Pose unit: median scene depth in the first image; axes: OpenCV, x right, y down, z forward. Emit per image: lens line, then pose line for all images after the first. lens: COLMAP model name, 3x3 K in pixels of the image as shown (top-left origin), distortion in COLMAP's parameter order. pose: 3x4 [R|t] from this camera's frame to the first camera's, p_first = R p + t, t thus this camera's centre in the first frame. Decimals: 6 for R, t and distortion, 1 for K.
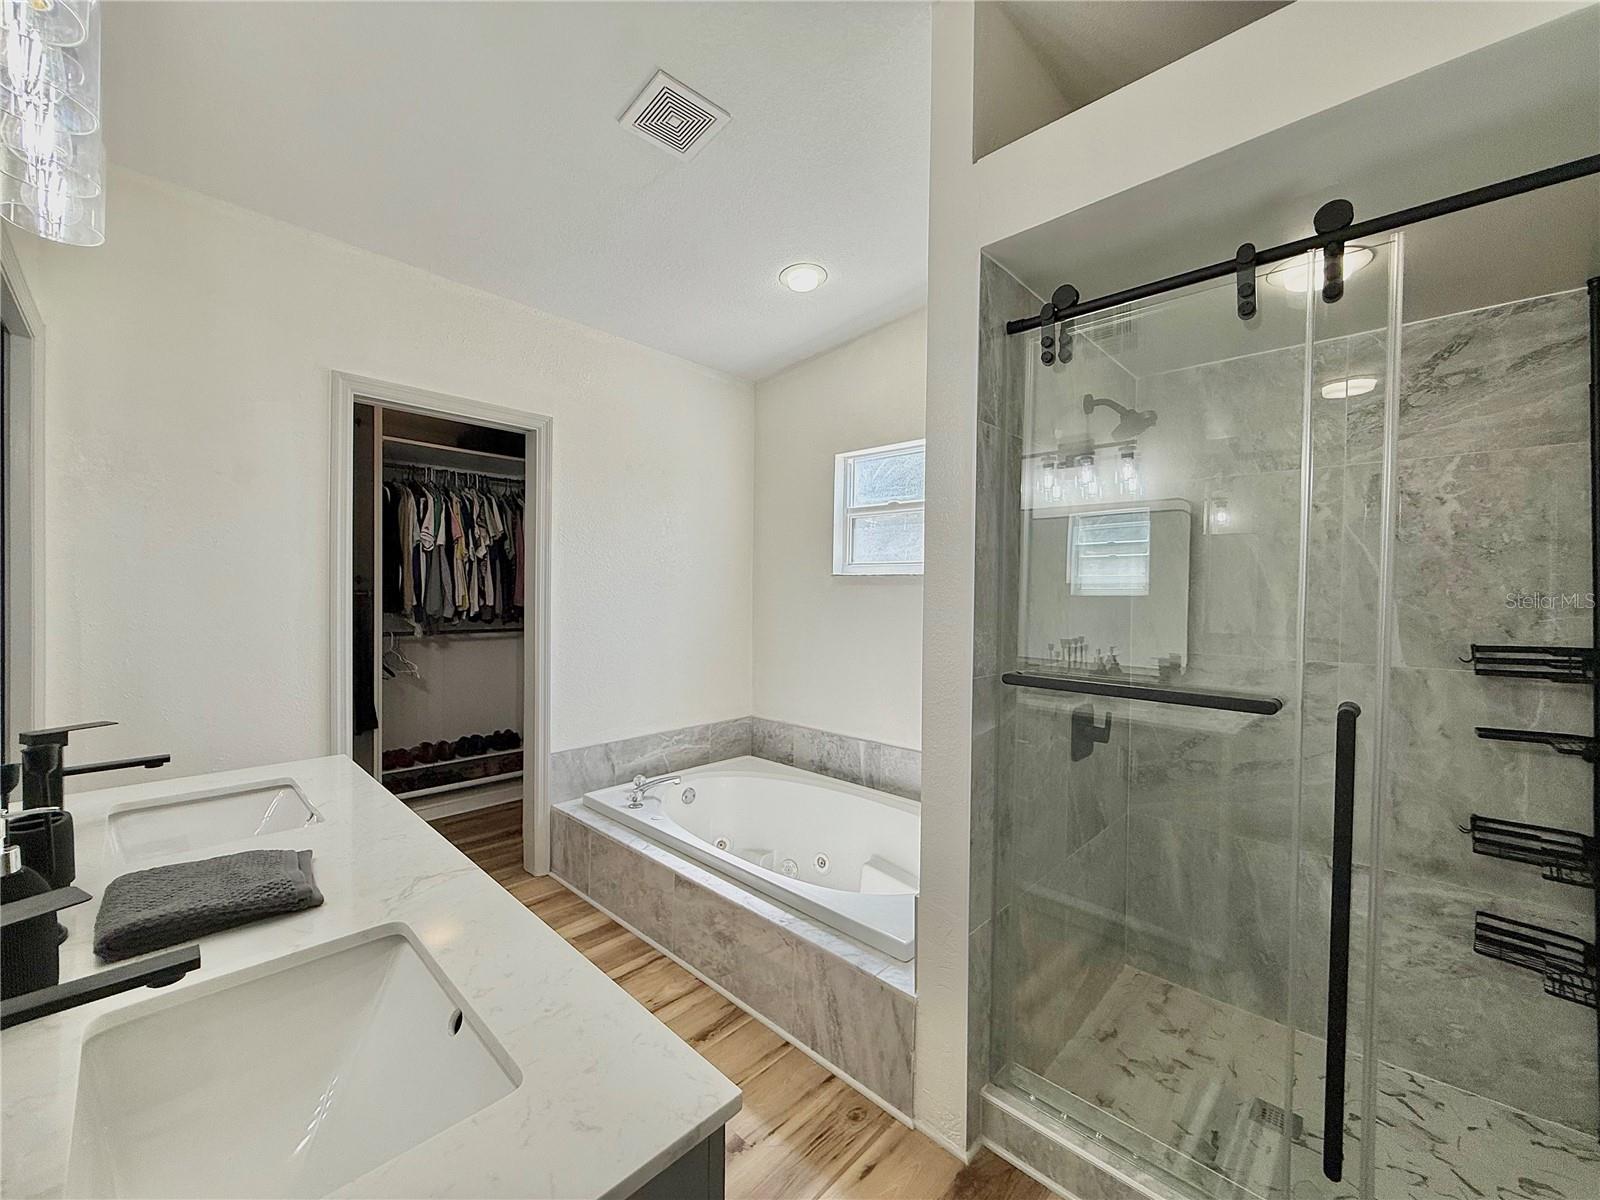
lens RADIAL K [[636.1, 0, 792.6], [0, 636.1, 599.4], [0, 0, 1]] dist [-0.000475, 0.000337]
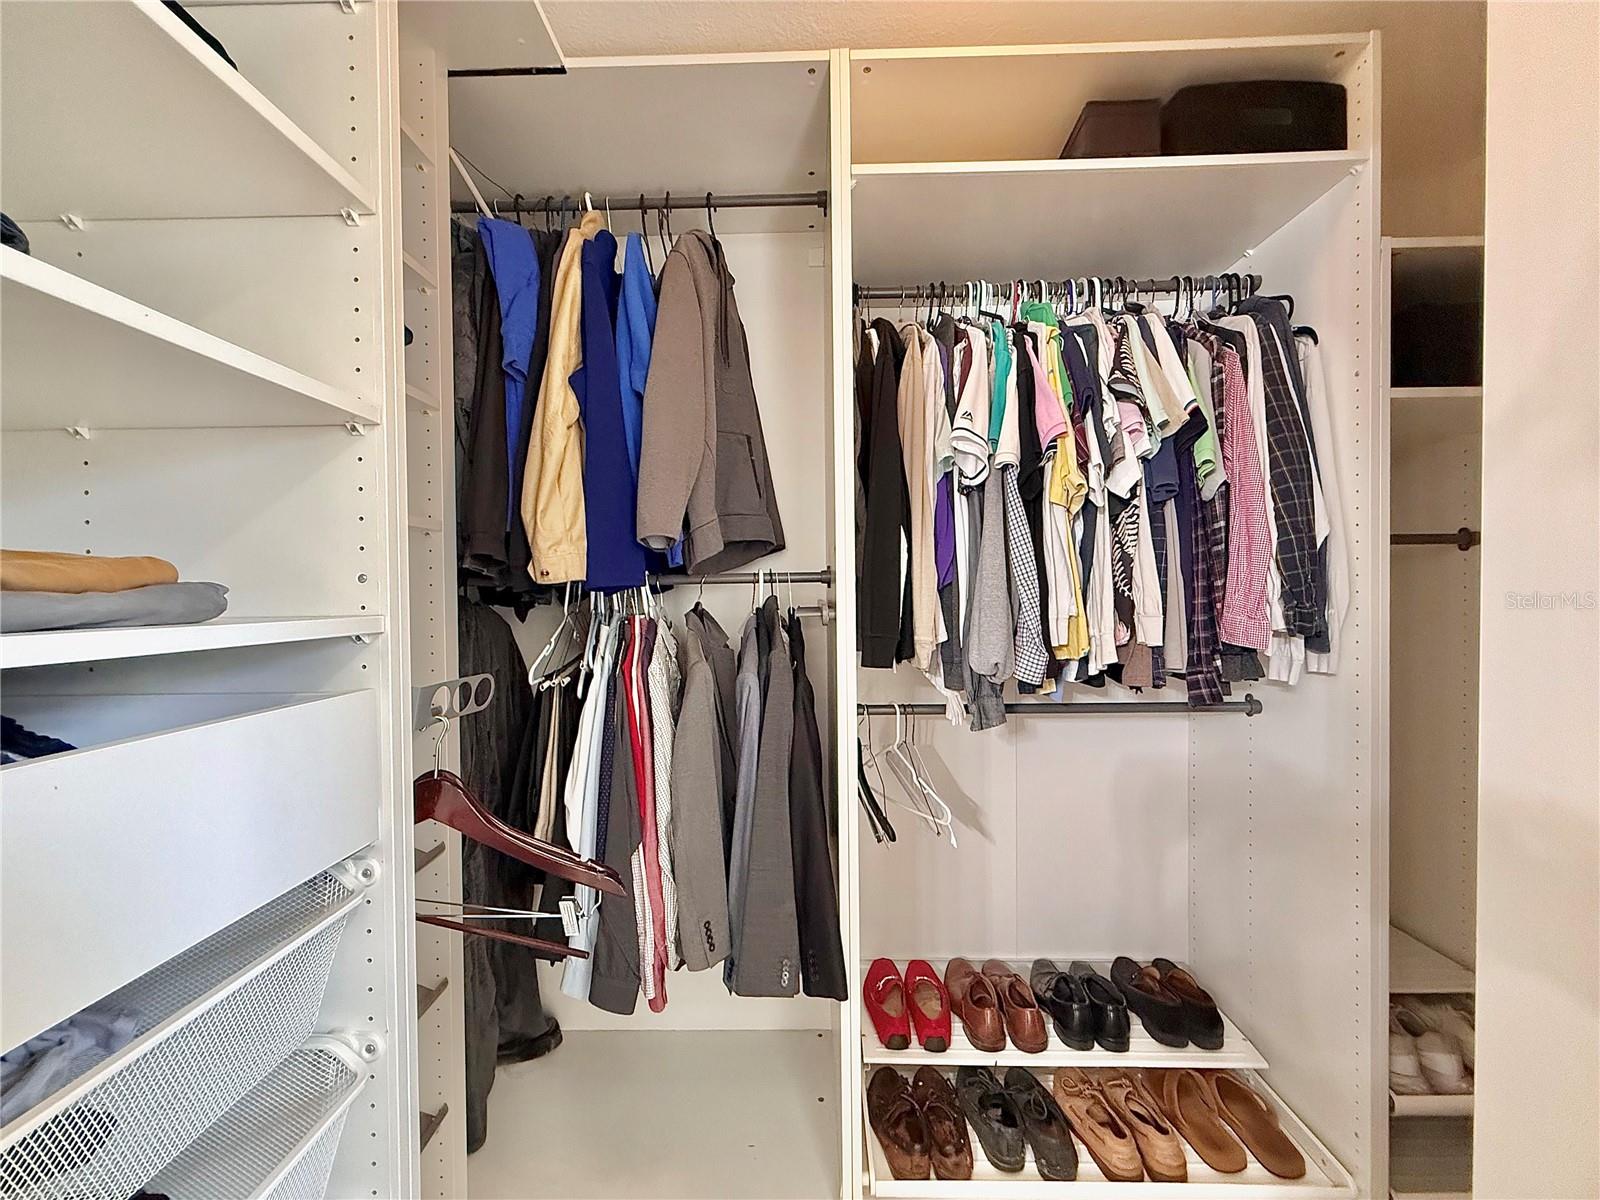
lens RADIAL K [[636.1, 0, 795.4], [0, 636.1, 596.4], [0, 0, 1]] dist [-0.000475, 0.000337]
pose [[0.673687, -0.011619, -0.738926, -0.372103], [0.005790, 0.999929, -0.010444, -0.012990], [0.738994, 0.002757, 0.673706, 0.675330]]
